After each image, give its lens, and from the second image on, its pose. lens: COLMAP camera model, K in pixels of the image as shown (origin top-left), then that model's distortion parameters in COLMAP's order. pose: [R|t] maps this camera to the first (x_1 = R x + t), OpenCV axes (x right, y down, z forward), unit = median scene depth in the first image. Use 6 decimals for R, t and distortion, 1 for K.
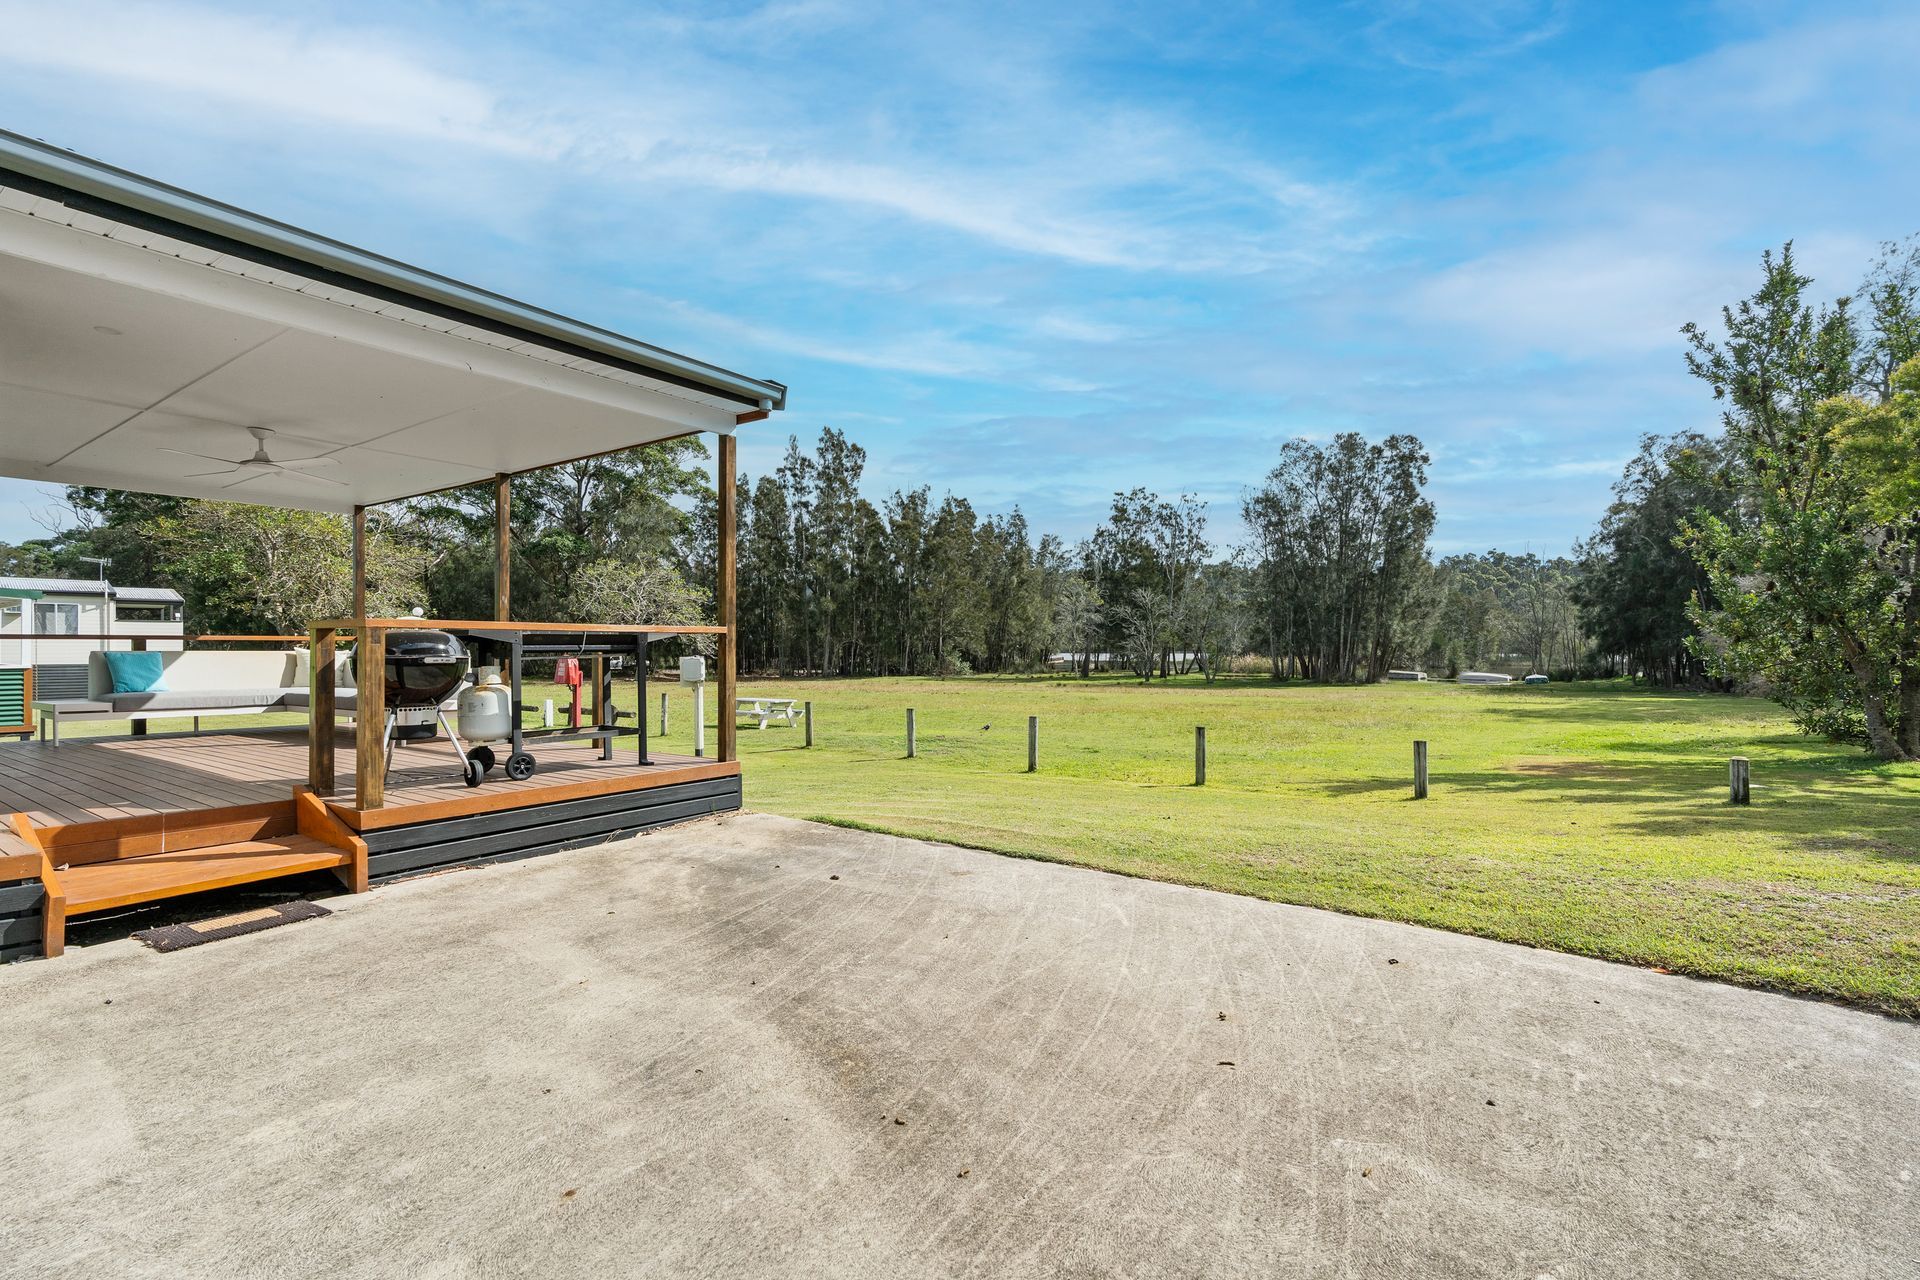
lens RADIAL K [[891.6, 0, 976.5], [0, 891.6, 637.0], [0, 0, 1]] dist [-0.000980, -0.000192]
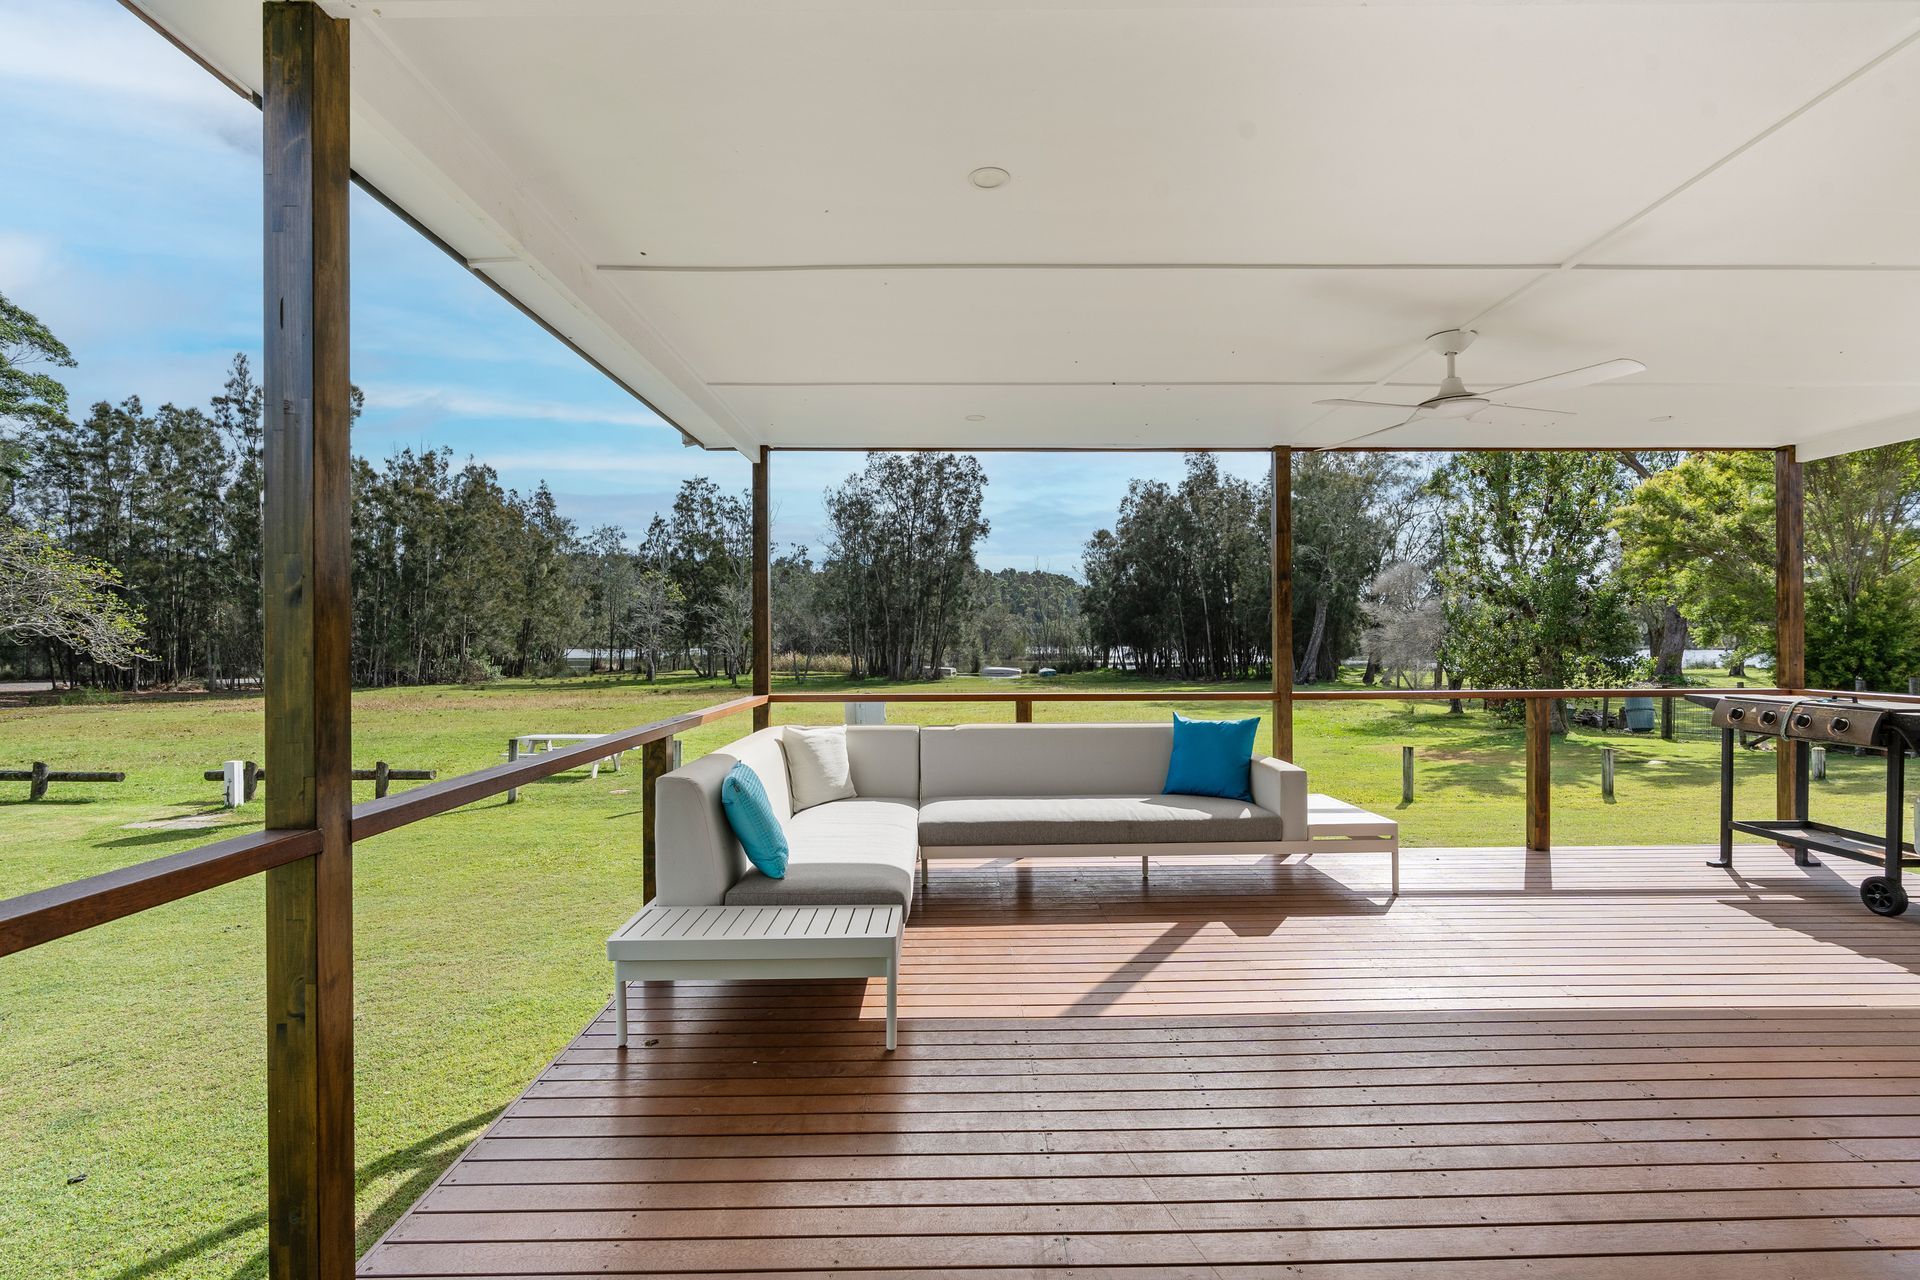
lens RADIAL K [[891.6, 0, 976.5], [0, 891.6, 637.0], [0, 0, 1]] dist [-0.000980, -0.000192]
pose [[0.818964, 0.000454, 0.573844, -0.132679], [-0.004446, 0.999975, 0.005554, -0.005570], [-0.573827, -0.007100, 0.818946, 0.071651]]
